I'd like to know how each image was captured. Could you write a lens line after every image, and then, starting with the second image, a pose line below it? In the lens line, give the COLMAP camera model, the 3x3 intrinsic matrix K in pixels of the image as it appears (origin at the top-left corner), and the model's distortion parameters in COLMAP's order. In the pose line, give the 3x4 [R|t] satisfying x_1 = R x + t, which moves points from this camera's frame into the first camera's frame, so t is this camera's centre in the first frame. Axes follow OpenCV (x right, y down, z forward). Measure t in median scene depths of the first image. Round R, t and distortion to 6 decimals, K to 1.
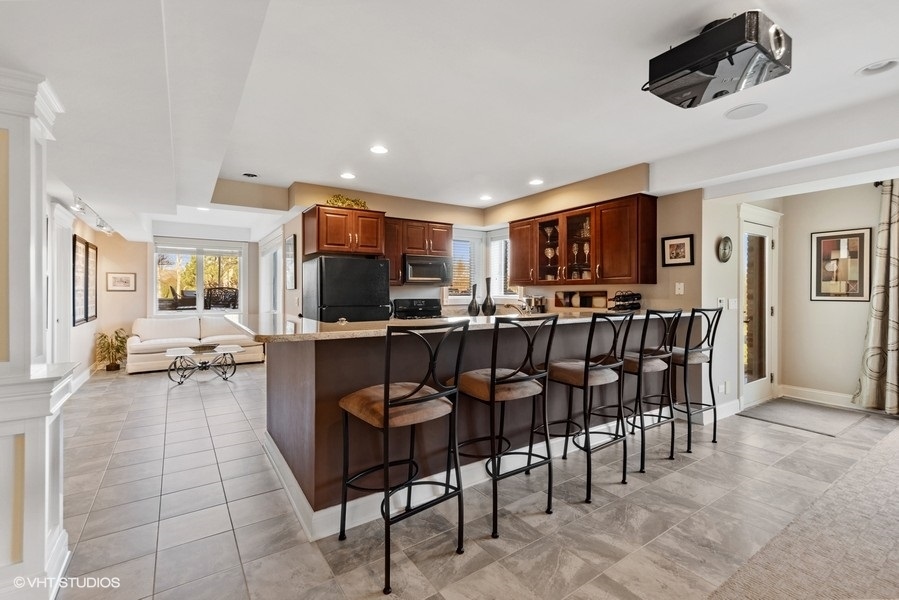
lens RADIAL K [[396.2, 0, 450.7], [0, 396.2, 296.1], [0, 0, 1]] dist [-0.001081, -0.000122]
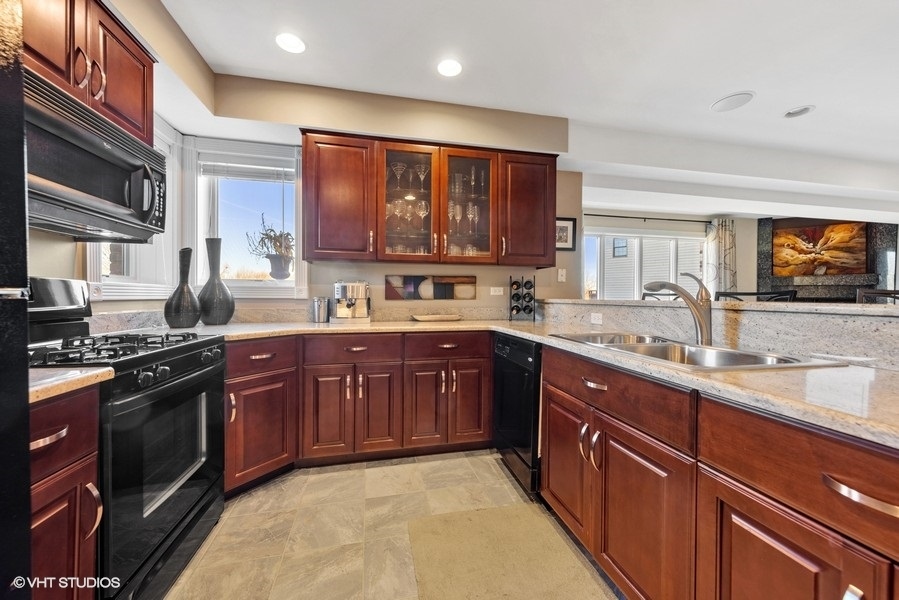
lens RADIAL K [[357.0, 0, 456.0], [0, 357.0, 301.2], [0, 0, 1]] dist [0.023937, 0.000106]
pose [[0.351130, -0.008770, 0.936286, -0.219908], [0.001733, 0.999961, 0.008717, 0.025338], [-0.936325, -0.001438, 0.351131, 0.739535]]
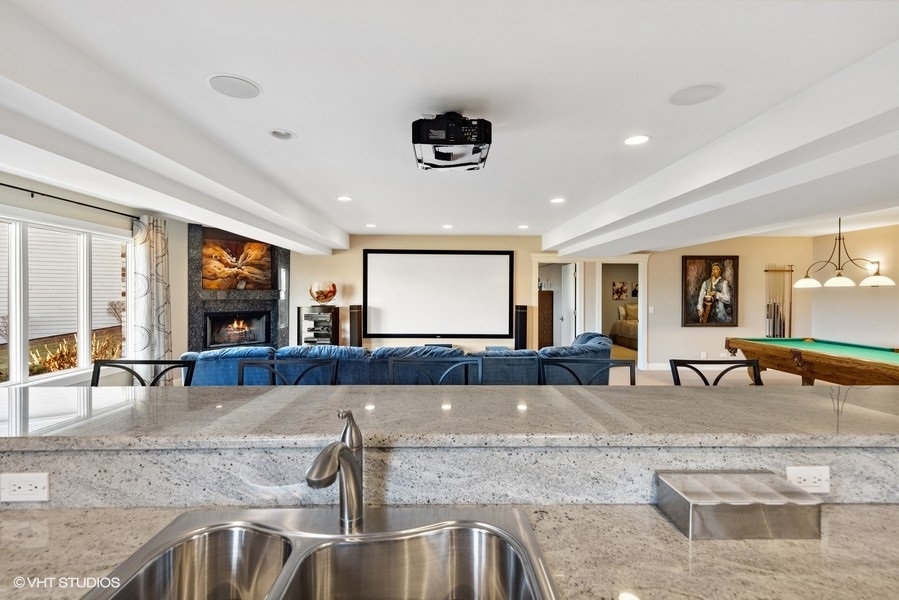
lens RADIAL K [[396.2, 0, 450.6], [0, 396.2, 295.2], [0, 0, 1]] dist [-0.001081, -0.000122]
pose [[-0.840951, -0.011552, 0.540988, -0.008433], [-0.004583, 0.999888, 0.014228, -0.043886], [-0.541092, 0.009486, -0.840910, 0.776758]]
